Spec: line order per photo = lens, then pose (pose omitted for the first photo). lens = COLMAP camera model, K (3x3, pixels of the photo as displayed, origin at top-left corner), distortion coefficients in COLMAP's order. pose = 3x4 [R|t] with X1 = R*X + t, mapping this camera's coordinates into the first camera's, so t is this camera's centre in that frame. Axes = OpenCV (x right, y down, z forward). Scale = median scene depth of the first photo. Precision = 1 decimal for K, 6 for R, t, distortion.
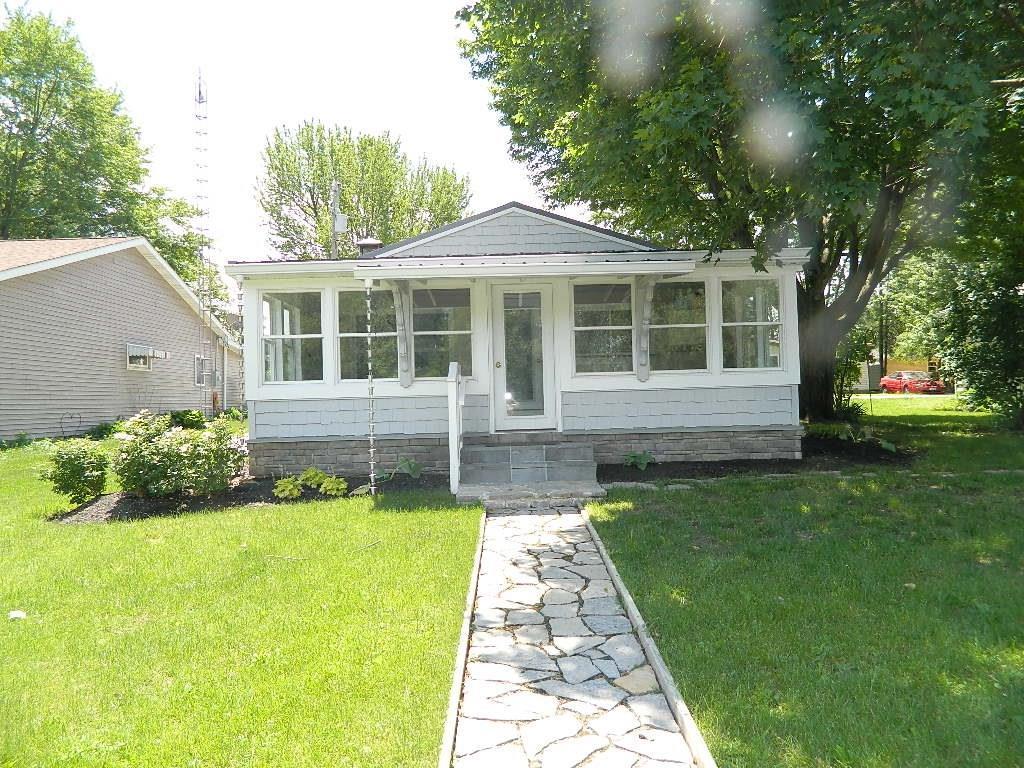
lens RADIAL K [[604.3, 0, 513.8], [0, 604.3, 386.5], [0, 0, 1]] dist [-0.003959, -0.000118]
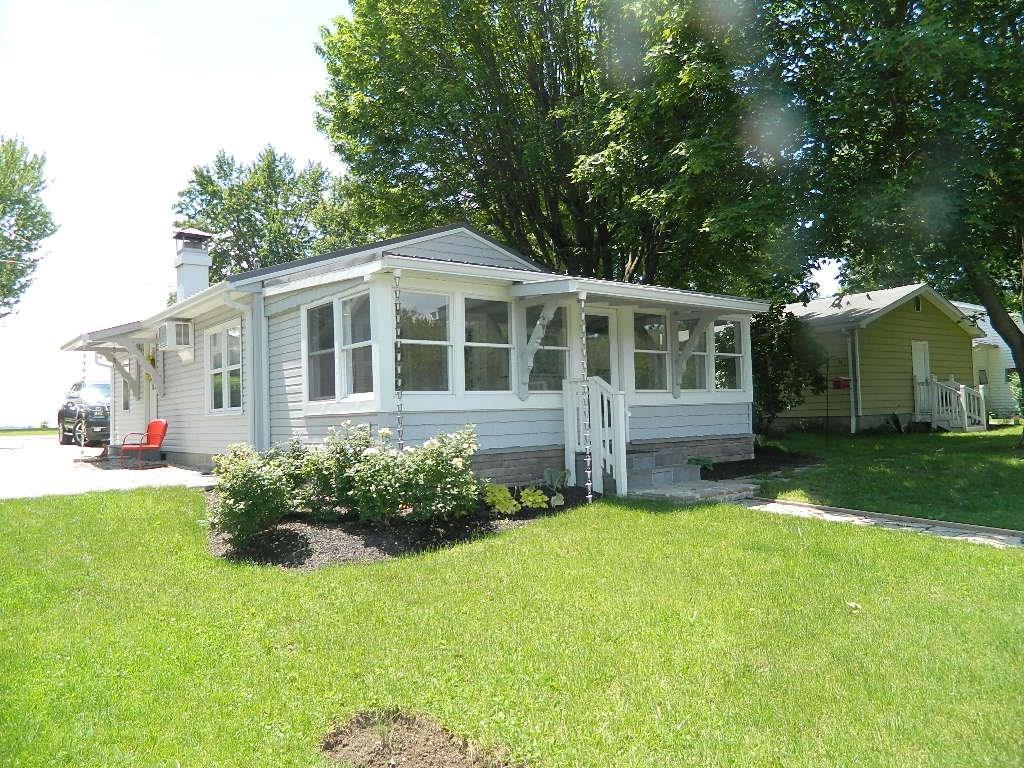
lens RADIAL K [[758.8, 0, 511.8], [0, 758.8, 383.3], [0, 0, 1]] dist [0.004542, 0.007441]
pose [[0.782920, 0.029050, 0.621444, -0.966090], [-0.004748, 0.999159, -0.040725, 0.024627], [-0.622104, 0.028934, 0.782400, 0.026322]]
